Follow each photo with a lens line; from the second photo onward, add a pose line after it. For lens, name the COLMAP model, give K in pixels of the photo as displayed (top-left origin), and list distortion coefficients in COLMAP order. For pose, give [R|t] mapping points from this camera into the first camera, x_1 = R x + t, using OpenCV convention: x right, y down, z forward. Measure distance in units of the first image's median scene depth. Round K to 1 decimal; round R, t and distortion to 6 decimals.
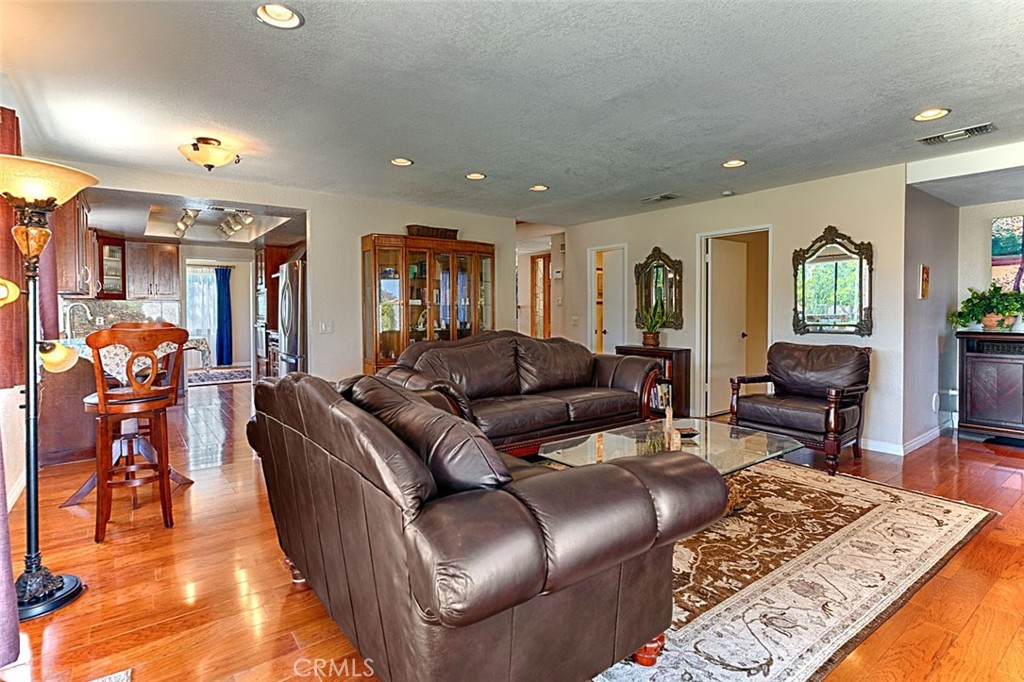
lens RADIAL K [[512.5, 0, 515.1], [0, 512.5, 314.4], [0, 0, 1]] dist [-0.002298, -0.000379]
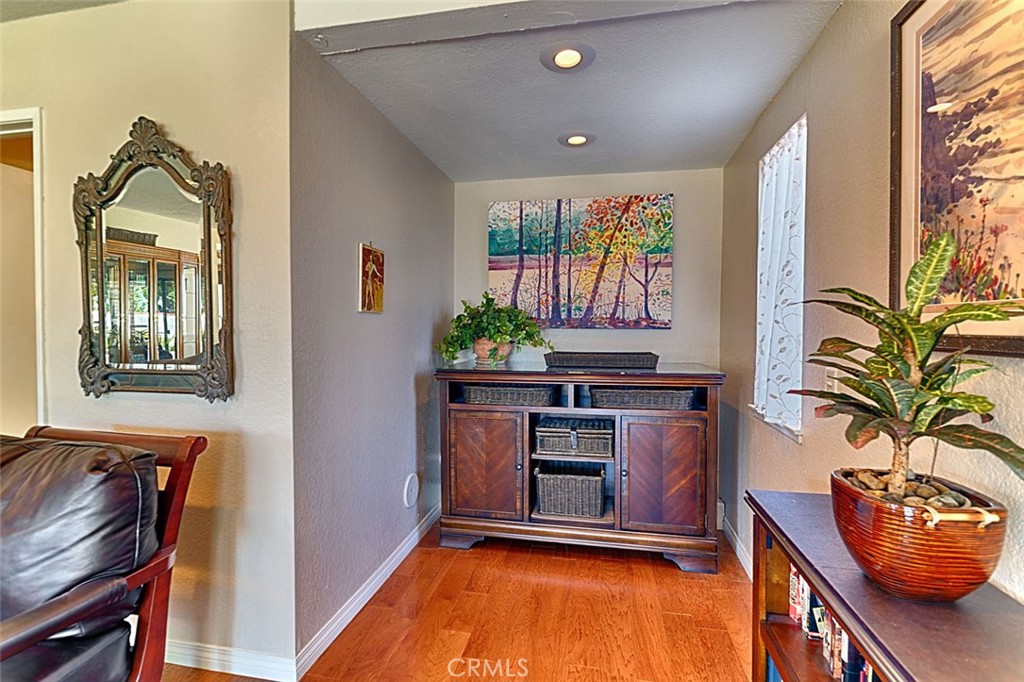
lens RADIAL K [[454.3, 0, 520.4], [0, 454.3, 338.5], [0, 0, 1]] dist [0.013618, 0.000120]
pose [[0.745702, -0.009210, 0.666216, 0.620241], [0.004338, 0.999950, 0.008969, -0.007656], [-0.666266, -0.003798, 0.745705, 0.572514]]
